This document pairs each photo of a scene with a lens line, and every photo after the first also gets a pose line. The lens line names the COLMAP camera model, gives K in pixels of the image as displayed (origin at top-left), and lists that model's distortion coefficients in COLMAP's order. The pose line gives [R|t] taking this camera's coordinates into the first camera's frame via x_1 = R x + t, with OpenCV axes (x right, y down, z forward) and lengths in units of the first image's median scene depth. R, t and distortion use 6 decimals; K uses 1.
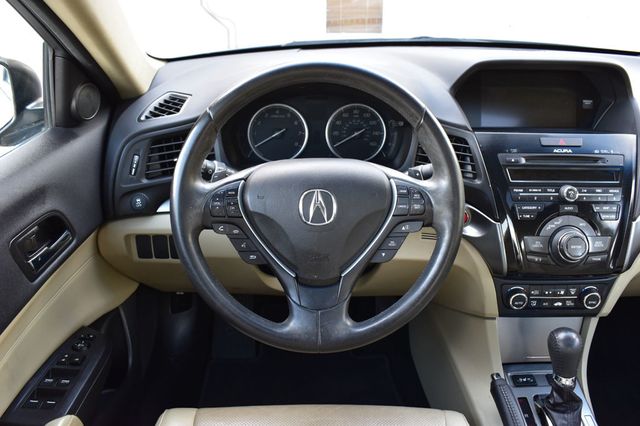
lens RADIAL K [[562.2, 0, 320.0], [0, 562.2, 213.0], [0, 0, 1]] dist [-0.080137, -0.004036]
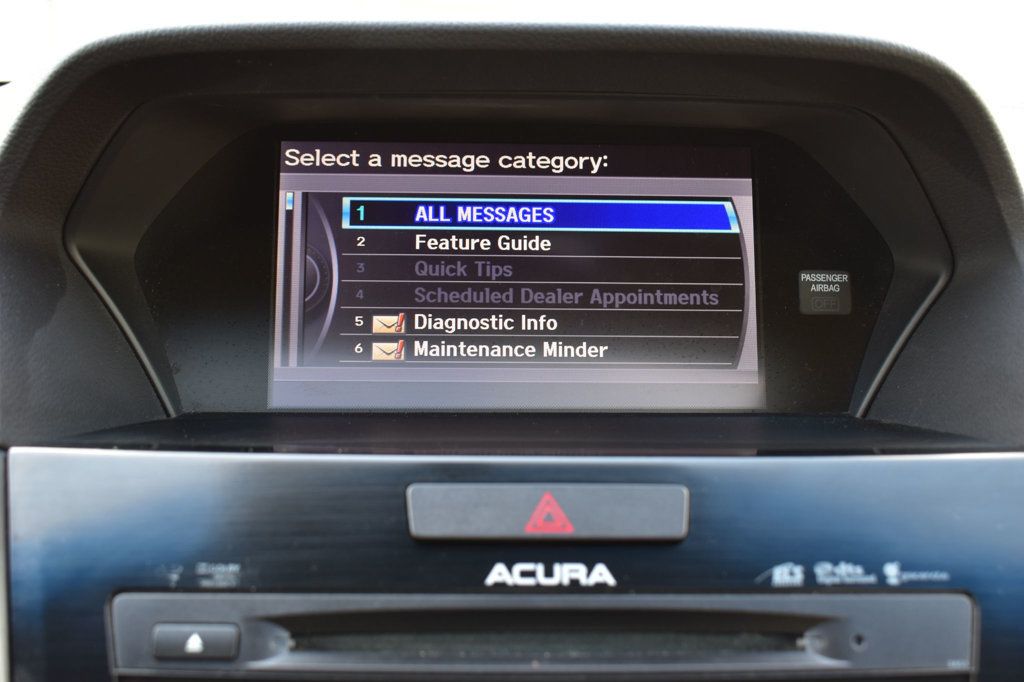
lens RADIAL K [[1222.6, 0, 512.0], [0, 1222.6, 341.0], [0, 0, 1]] dist [-0.064072, 0.007082]
pose [[0.999692, 0.003313, 0.024589, 0.419512], [0.001498, 0.981178, -0.193101, -0.110542], [-0.024766, 0.193078, 0.980871, 0.662835]]
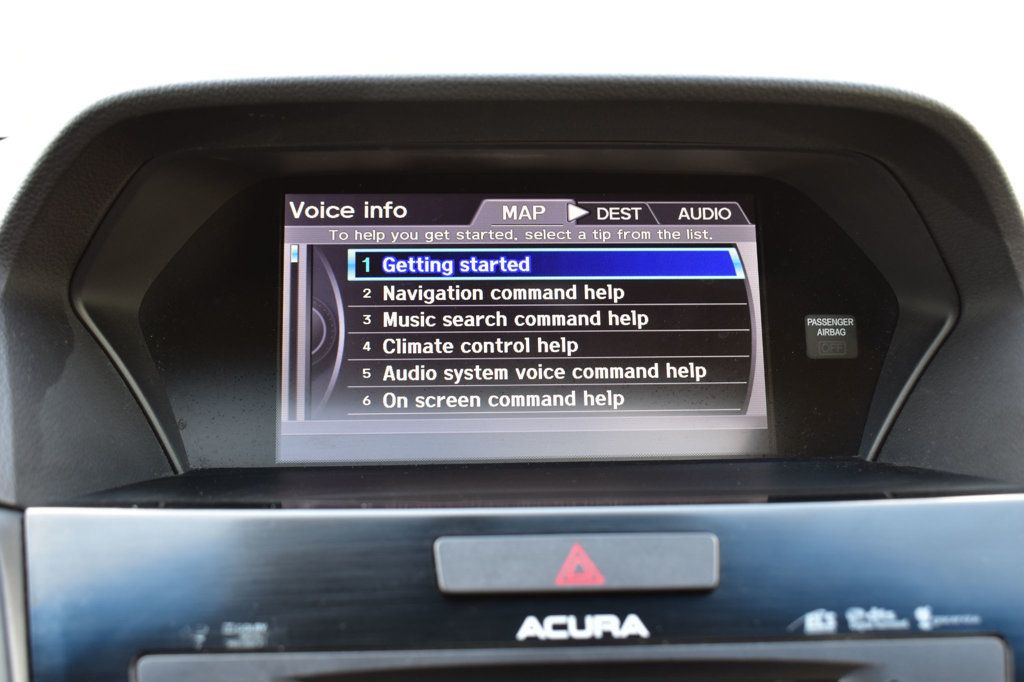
lens RADIAL K [[1222.6, 0, 512.0], [0, 1222.6, 341.0], [0, 0, 1]] dist [-0.064072, 0.007082]
pose [[0.998837, -0.012325, 0.046611, 0.405169], [0.022784, 0.972674, -0.231055, -0.111829], [-0.042490, 0.231848, 0.971824, 0.664856]]
